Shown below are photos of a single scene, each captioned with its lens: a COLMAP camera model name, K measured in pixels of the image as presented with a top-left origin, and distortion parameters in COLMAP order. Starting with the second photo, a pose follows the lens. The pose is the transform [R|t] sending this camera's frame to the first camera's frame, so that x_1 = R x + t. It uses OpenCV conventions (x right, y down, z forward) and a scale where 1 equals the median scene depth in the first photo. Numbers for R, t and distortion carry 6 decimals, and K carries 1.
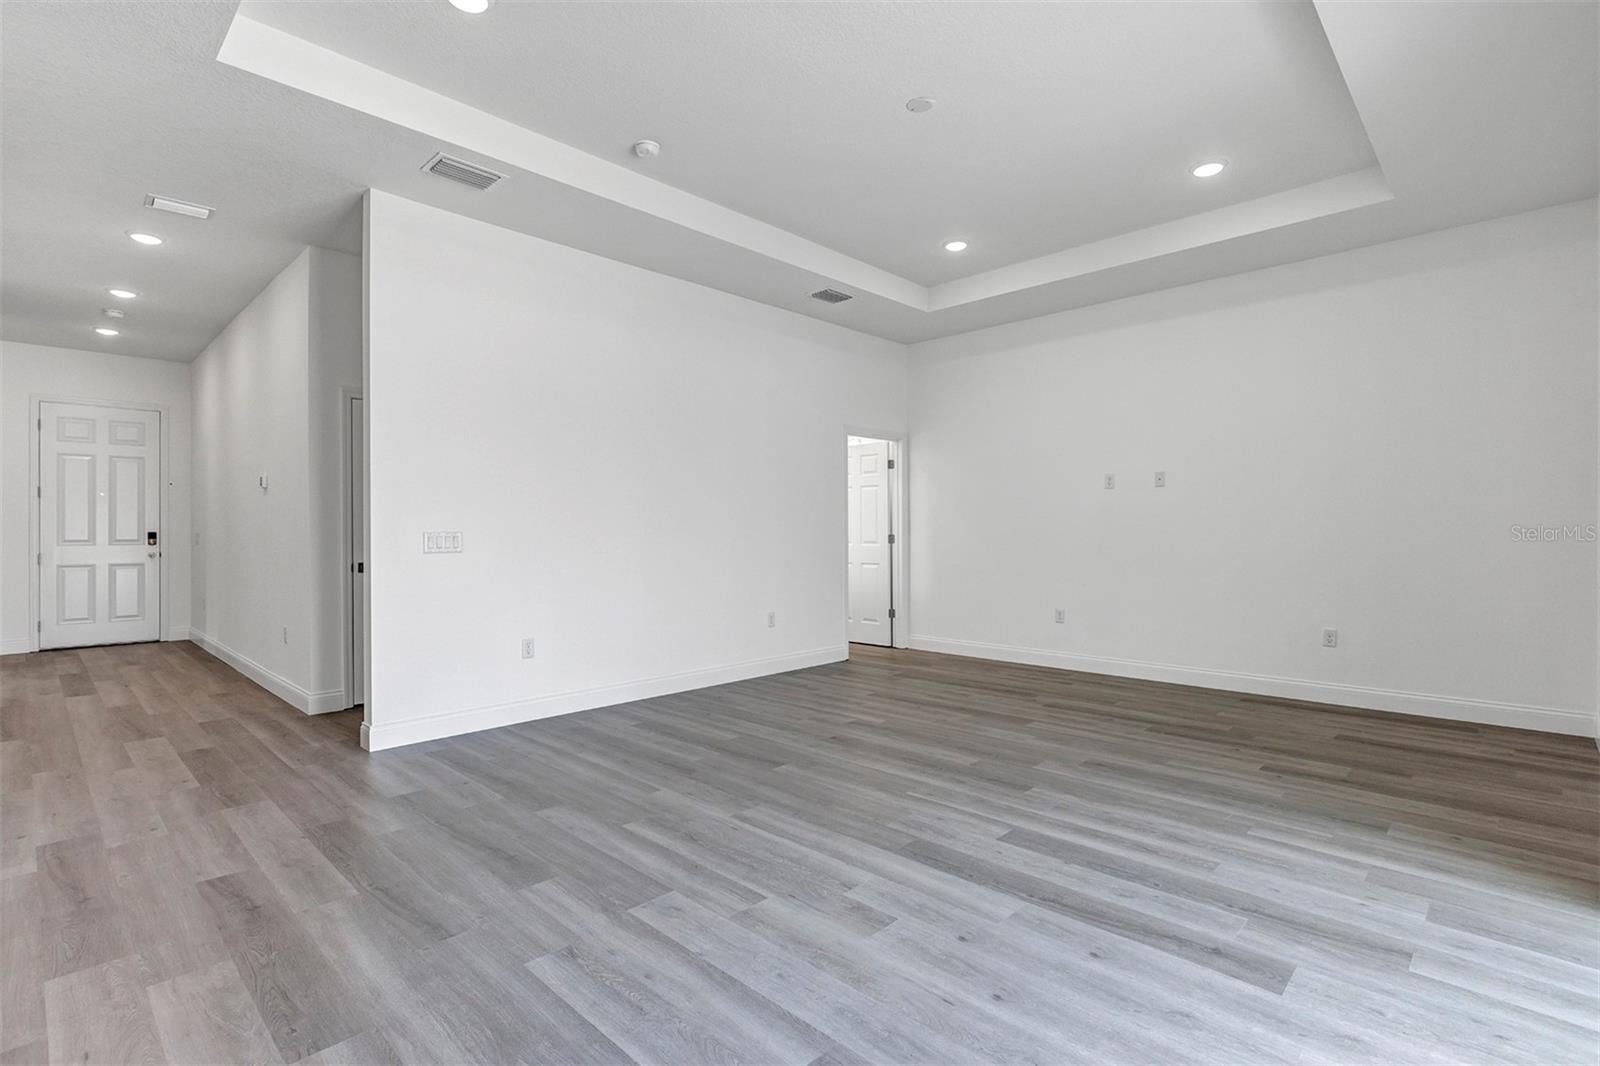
lens RADIAL K [[772.4, 0, 809.5], [0, 772.4, 527.4], [0, 0, 1]] dist [-0.004942, -0.000267]
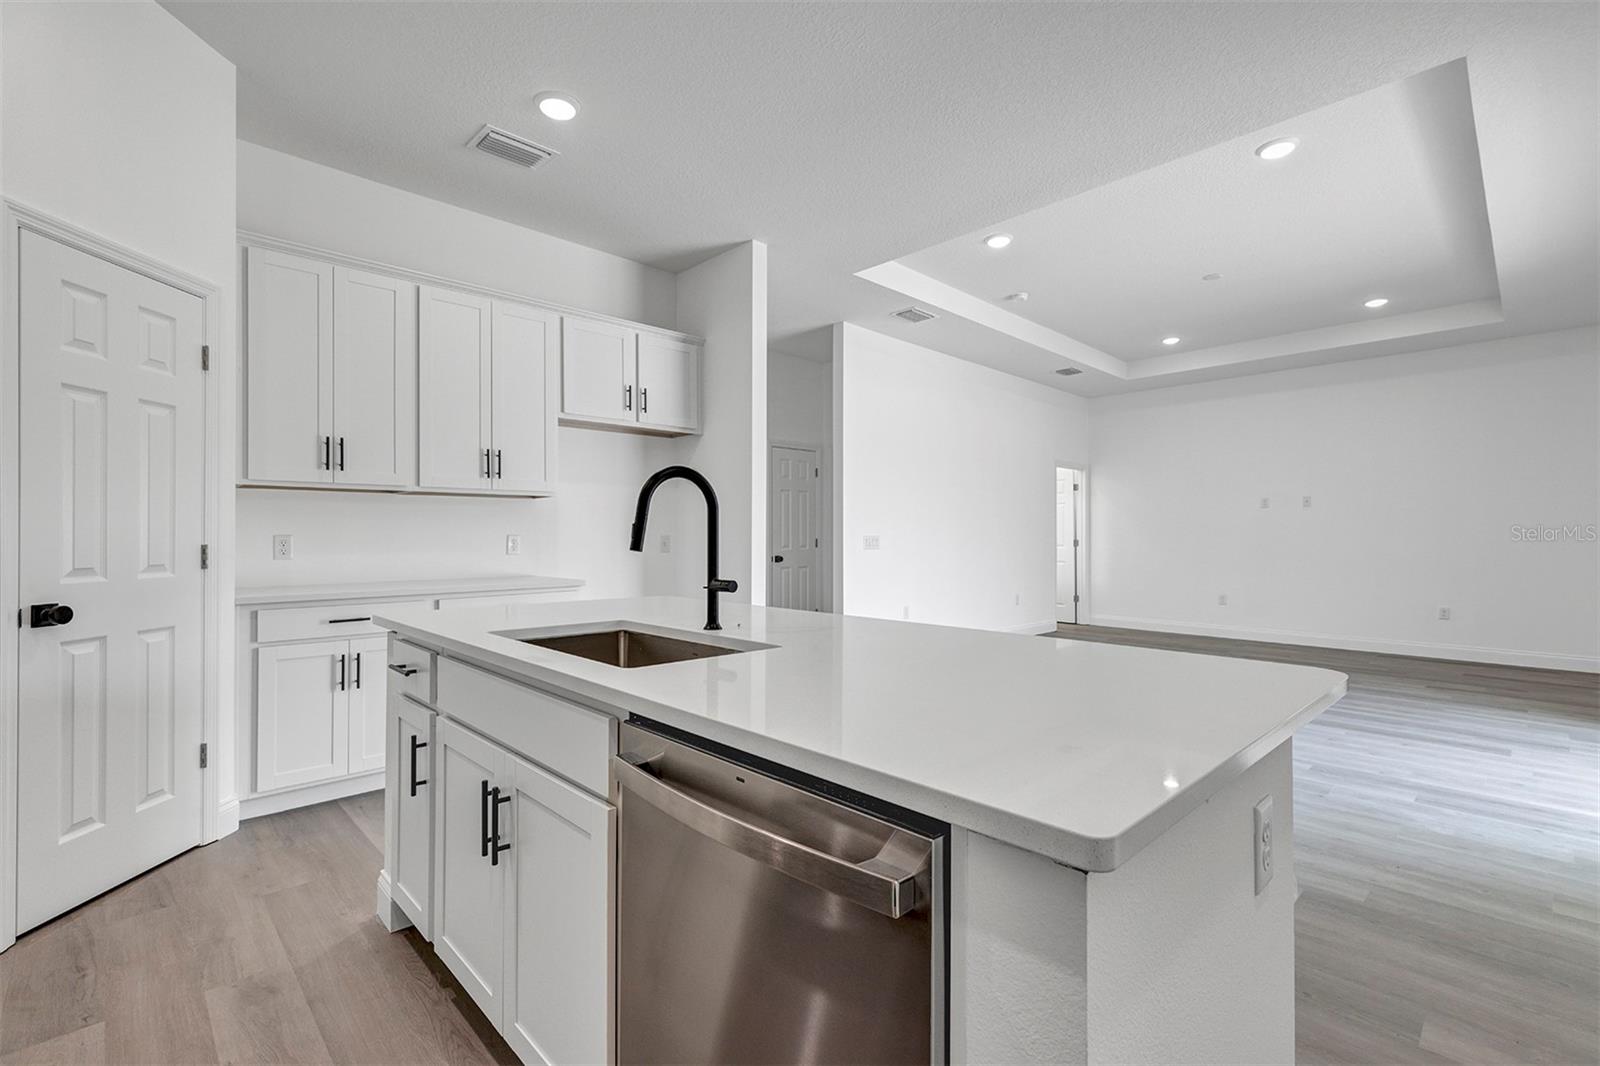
lens RADIAL K [[721.1, 0, 801.3], [0, 721.1, 528.5], [0, 0, 1]] dist [0.007816, 0.000092]
pose [[0.999011, 0.009383, -0.043471, -0.613192], [-0.009622, 0.999940, -0.005307, 0.001043], [0.043419, 0.005720, 0.999041, -0.528278]]
